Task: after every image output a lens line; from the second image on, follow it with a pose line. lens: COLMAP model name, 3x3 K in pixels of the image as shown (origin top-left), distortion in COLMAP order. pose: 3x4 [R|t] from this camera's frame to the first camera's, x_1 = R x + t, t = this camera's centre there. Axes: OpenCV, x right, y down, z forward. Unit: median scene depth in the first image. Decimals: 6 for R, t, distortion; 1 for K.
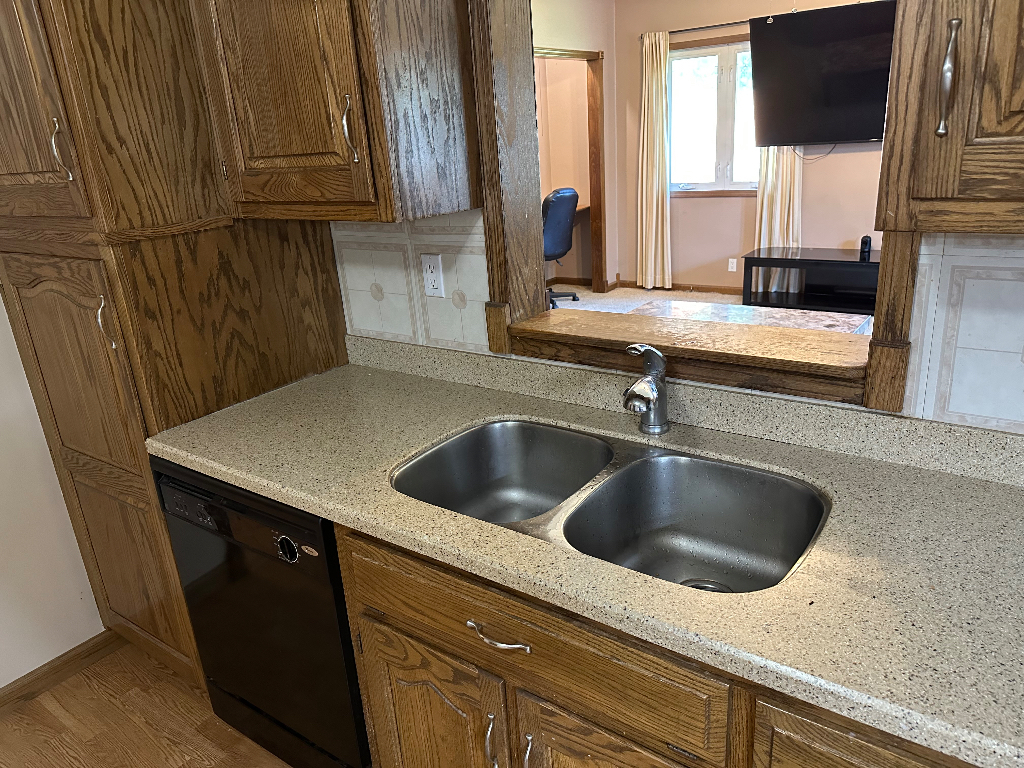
lens RADIAL K [[732.3, 0, 510.8], [0, 732.3, 386.7], [0, 0, 1]] dist [-0.003733, -0.001319]
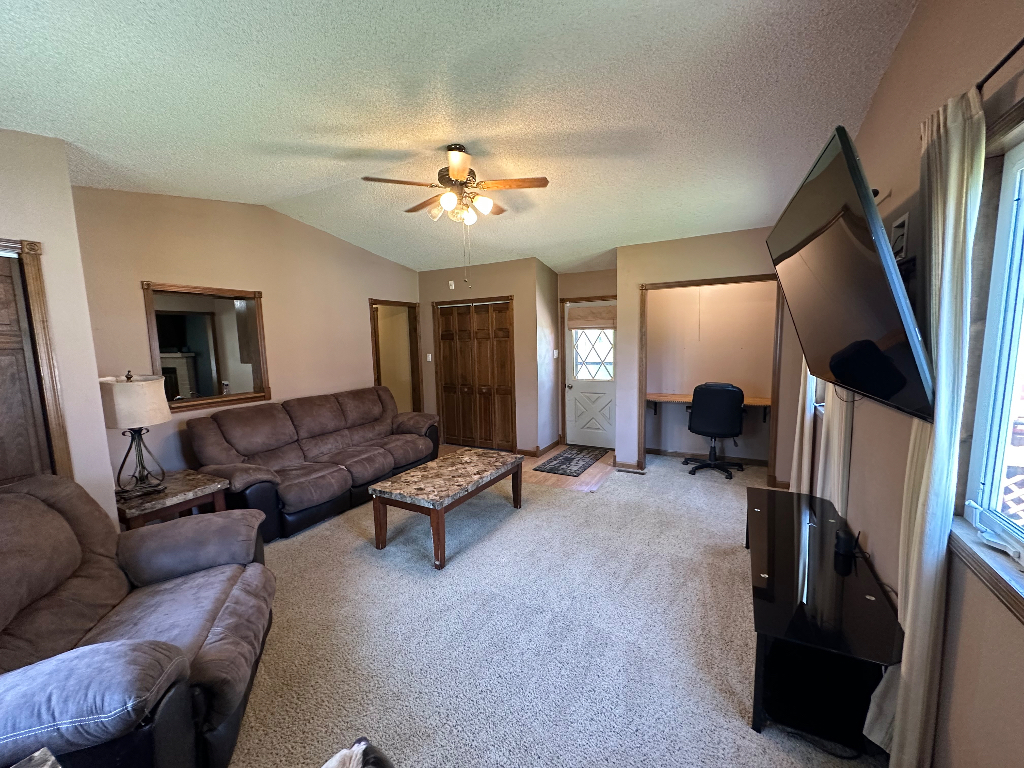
lens RADIAL K [[407.2, 0, 505.2], [0, 407.2, 382.3], [0, 0, 1]] dist [-0.001228, -0.000380]
pose [[0.111890, 0.180968, -0.977103, 0.719075], [-0.312376, 0.939838, 0.138295, -0.265877], [0.943346, 0.289750, 0.161689, 0.577982]]
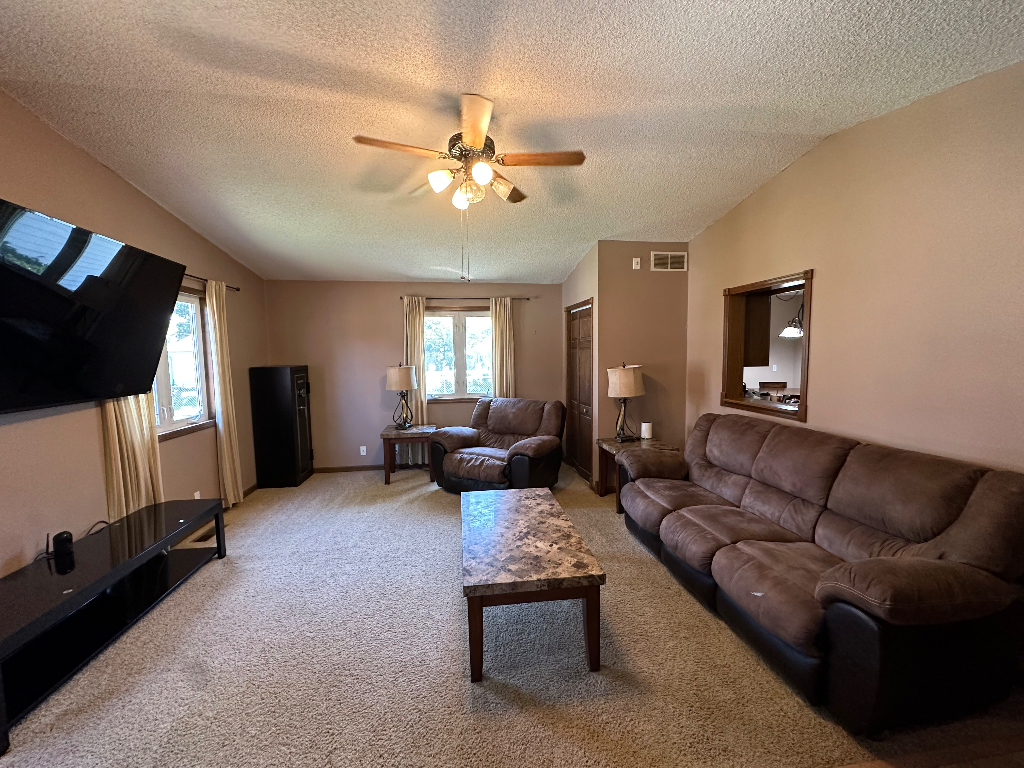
lens RADIAL K [[407.2, 0, 509.4], [0, 407.2, 387.9], [0, 0, 1]] dist [-0.001228, -0.000380]
pose [[-0.687346, 0.023236, 0.725958, -0.097455], [0.299646, 0.919541, 0.254276, -0.284982], [-0.661640, 0.392306, -0.639006, 0.845924]]
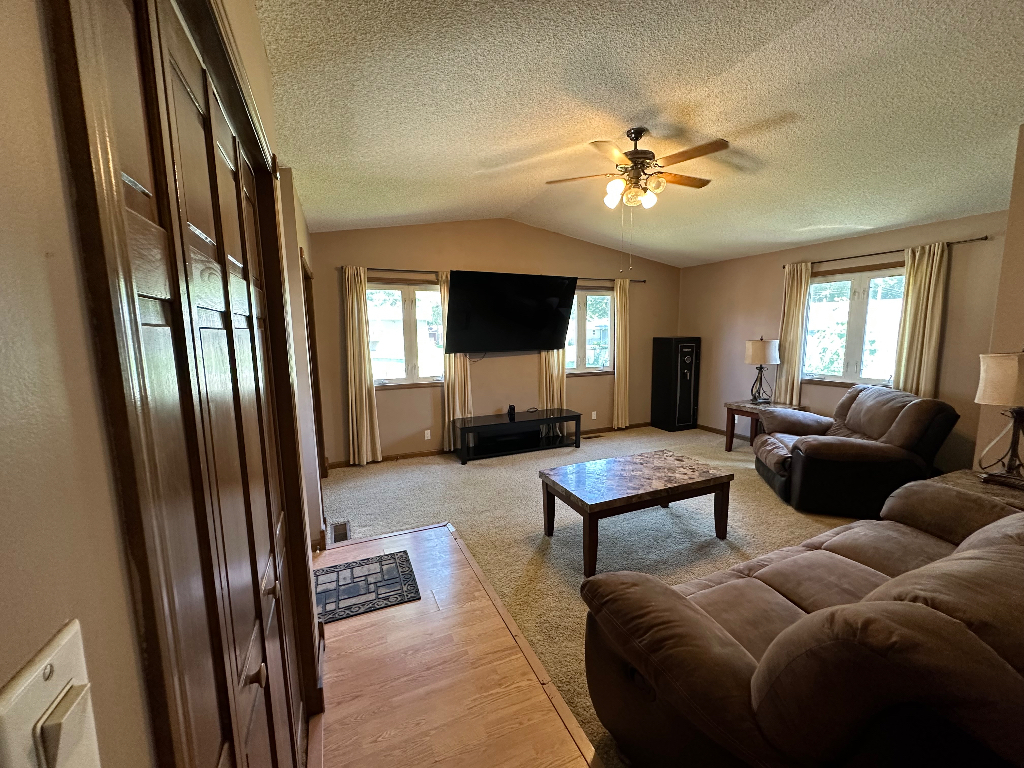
lens RADIAL K [[407.2, 0, 515.6], [0, 407.2, 385.4], [0, 0, 1]] dist [-0.001228, -0.000380]
pose [[0.497038, -0.045286, 0.866546, -0.292412], [0.259909, 0.960557, -0.098881, -0.144633], [-0.827889, 0.274370, 0.489204, 0.488948]]
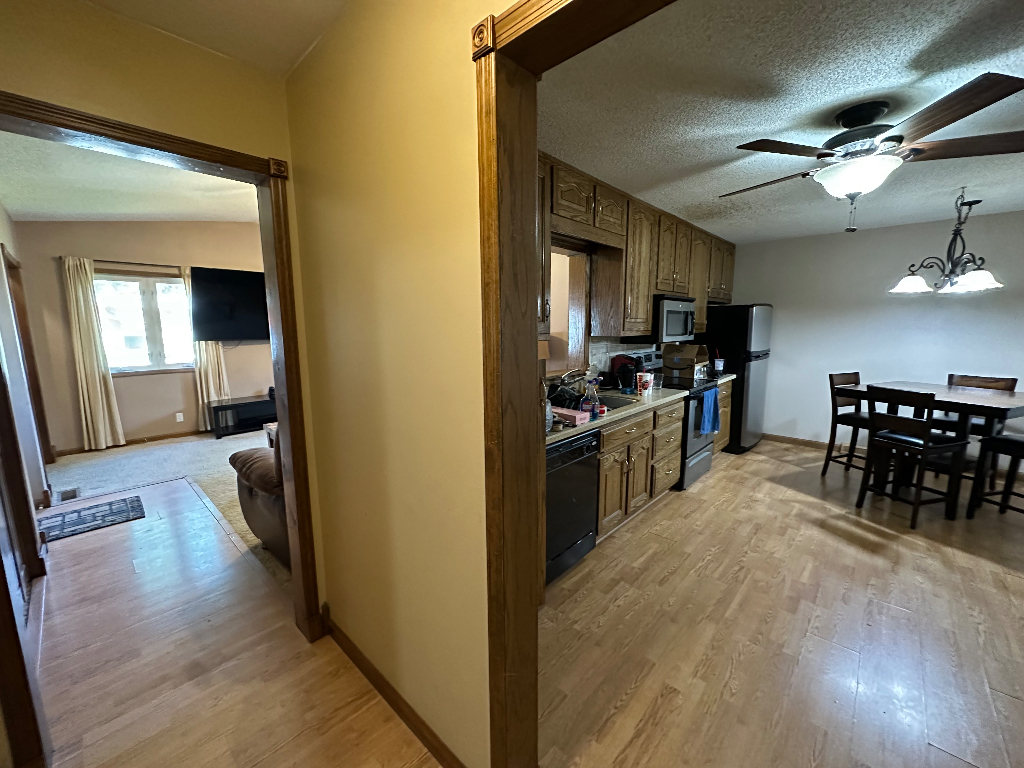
lens RADIAL K [[407.2, 0, 511.4], [0, 407.2, 382.4], [0, 0, 1]] dist [-0.001228, -0.000380]
pose [[0.119688, -0.068105, 0.990473, -0.455754], [0.328783, 0.944069, 0.025184, -0.034399], [-0.936790, 0.322637, 0.135385, 0.248107]]
